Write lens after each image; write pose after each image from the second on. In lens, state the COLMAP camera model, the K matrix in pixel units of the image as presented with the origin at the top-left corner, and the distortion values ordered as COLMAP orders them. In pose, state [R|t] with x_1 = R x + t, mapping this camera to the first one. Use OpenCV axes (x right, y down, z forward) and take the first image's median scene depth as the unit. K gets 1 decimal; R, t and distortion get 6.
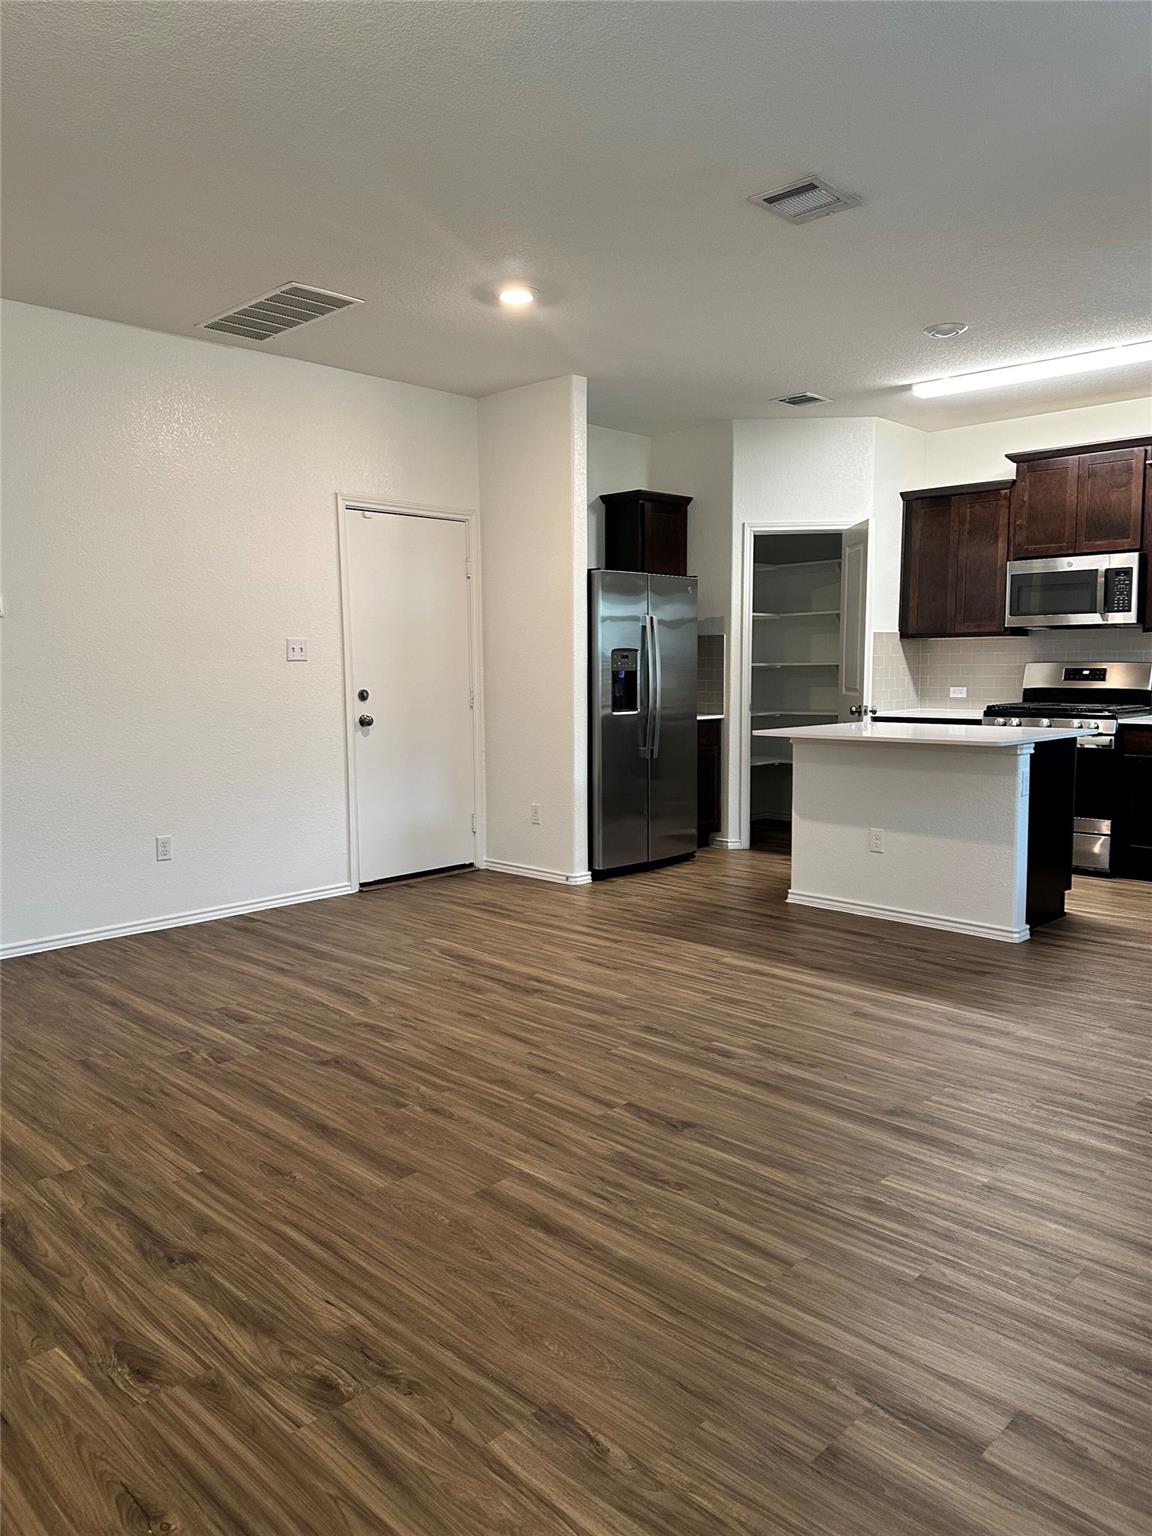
lens RADIAL K [[1085.3, 0, 562.0], [0, 1085.3, 794.8], [0, 0, 1]] dist [0.049850, -0.066526]
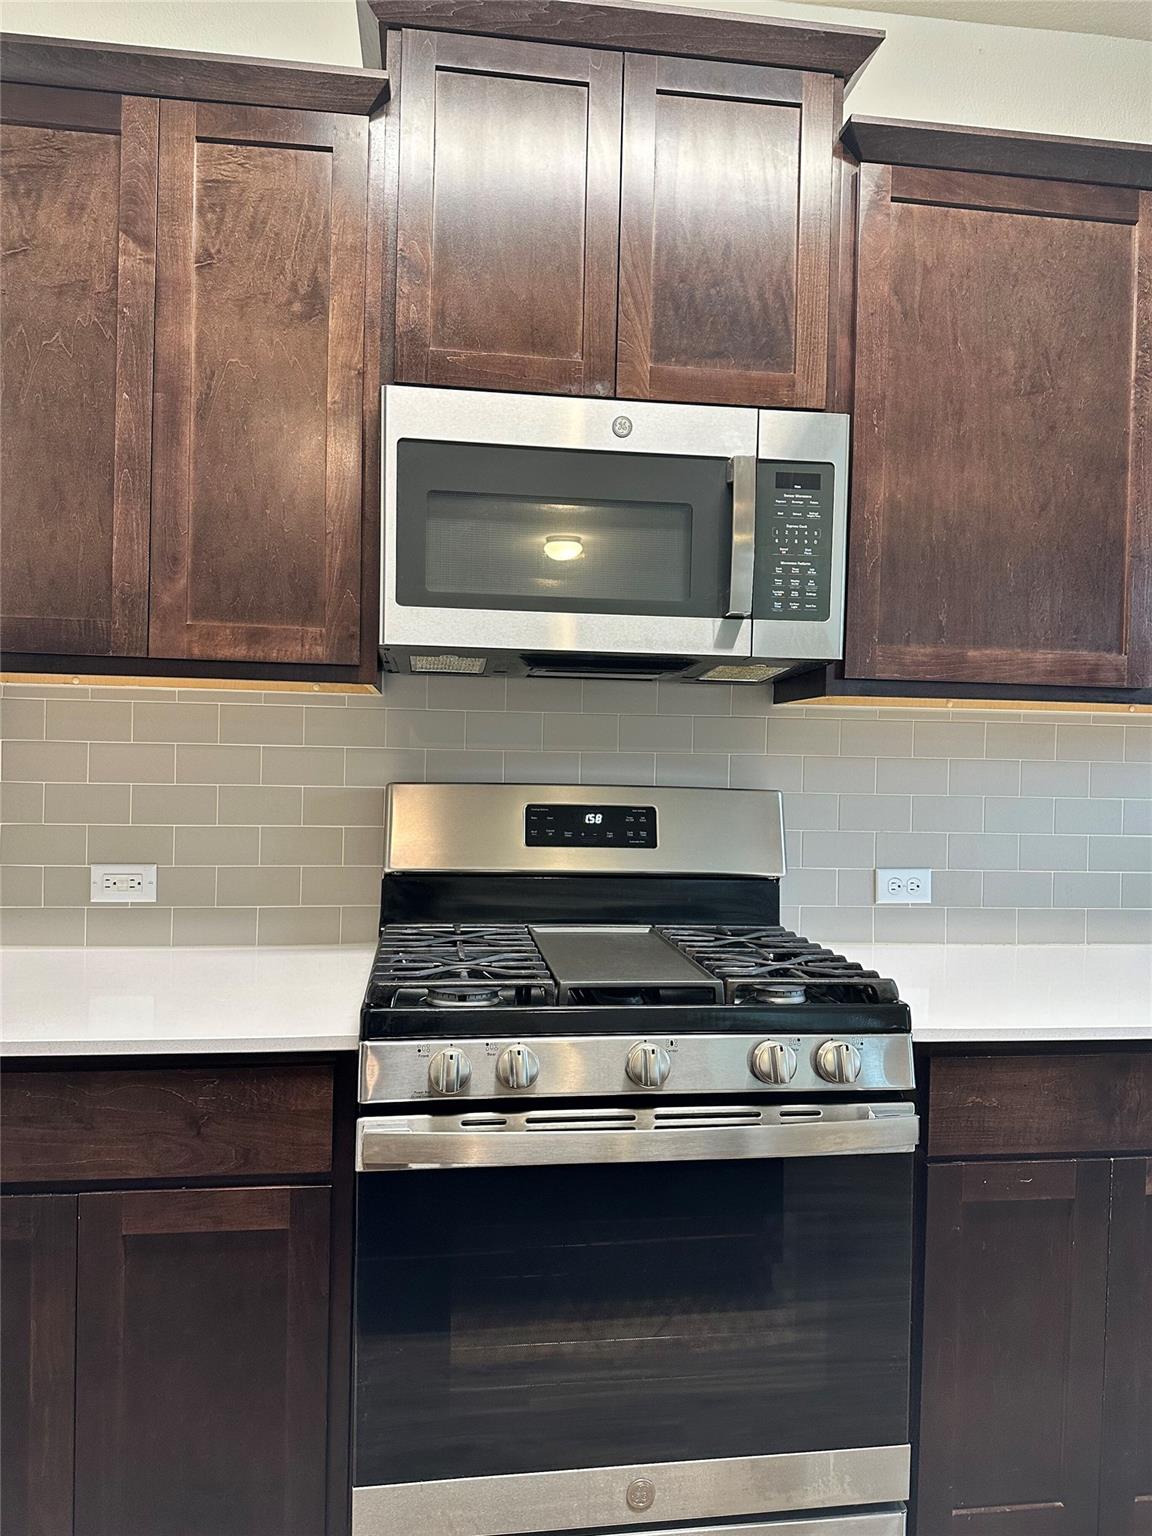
lens RADIAL K [[1085.3, 0, 575.1], [0, 1085.3, 760.4], [0, 0, 1]] dist [0.049850, -0.066526]
pose [[0.603363, 0.016065, 0.797305, 0.252563], [0.070000, 0.994871, -0.073019, -0.113773], [-0.794389, 0.099868, 0.599144, 0.877719]]
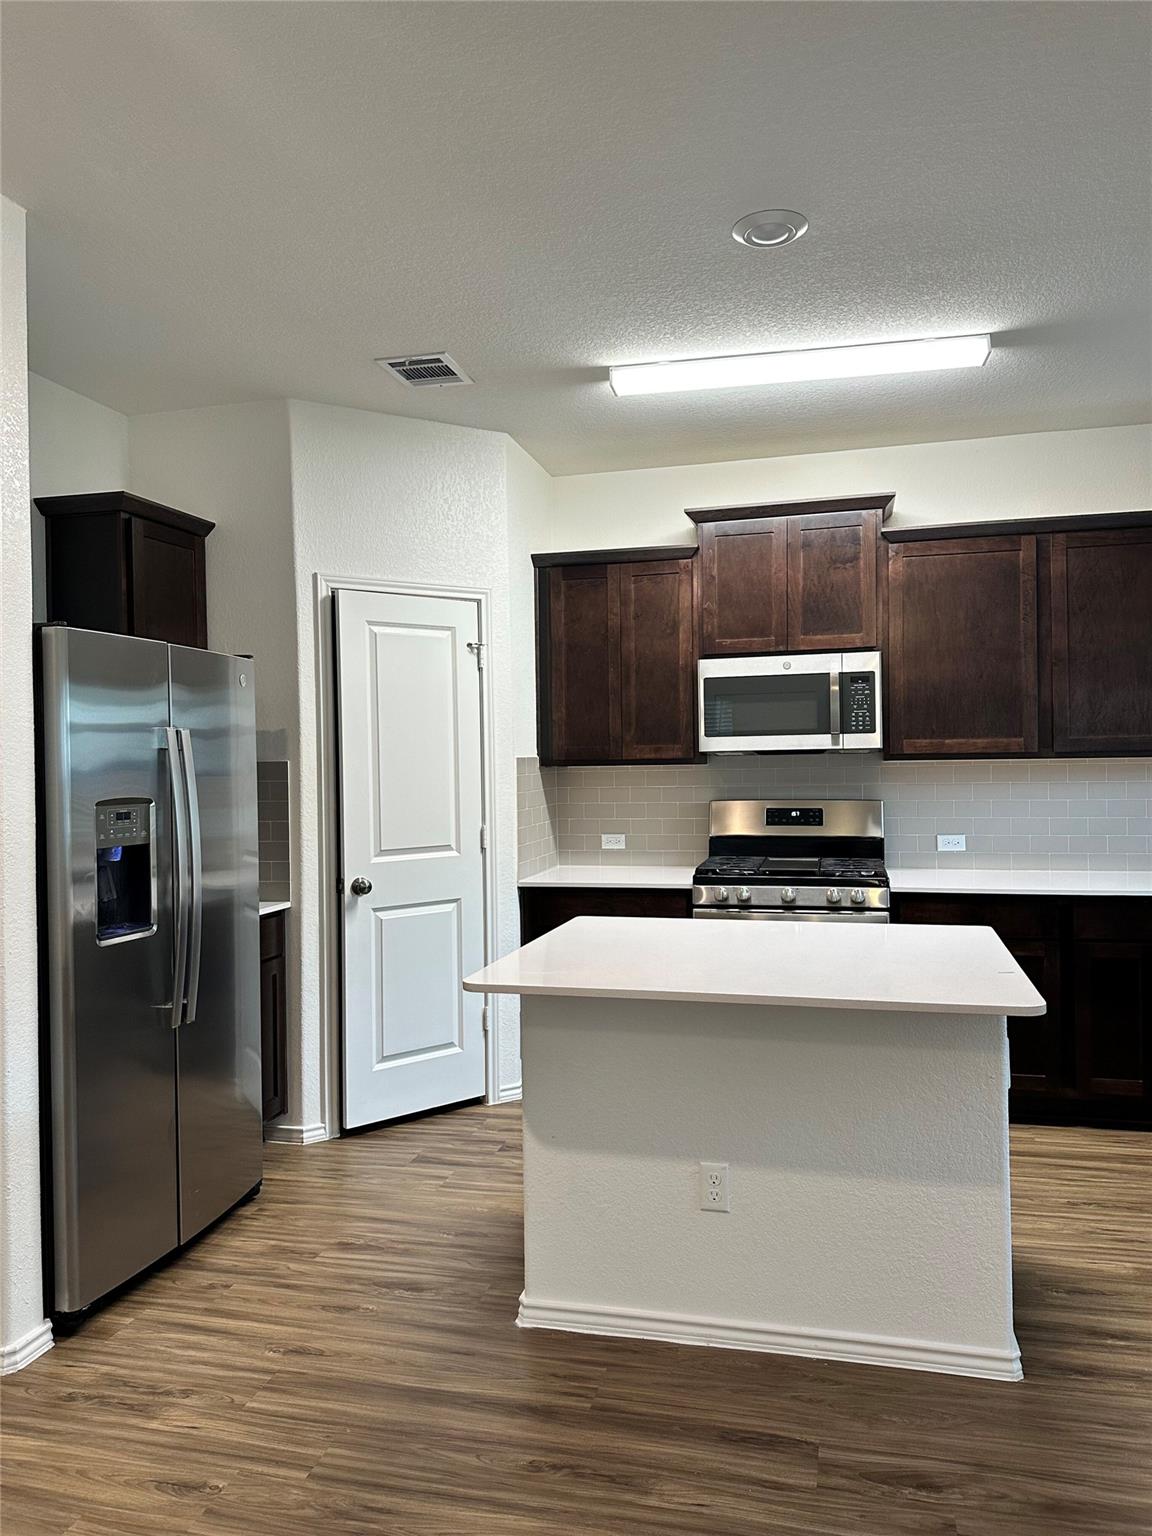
lens RADIAL K [[1085.3, 0, 574.2], [0, 1085.3, 765.9], [0, 0, 1]] dist [0.049850, -0.066526]
pose [[0.855282, -0.006072, 0.518128, -0.018390], [0.069754, 0.992179, -0.103517, -0.084831], [-0.513447, 0.124678, 0.849016, 0.493385]]
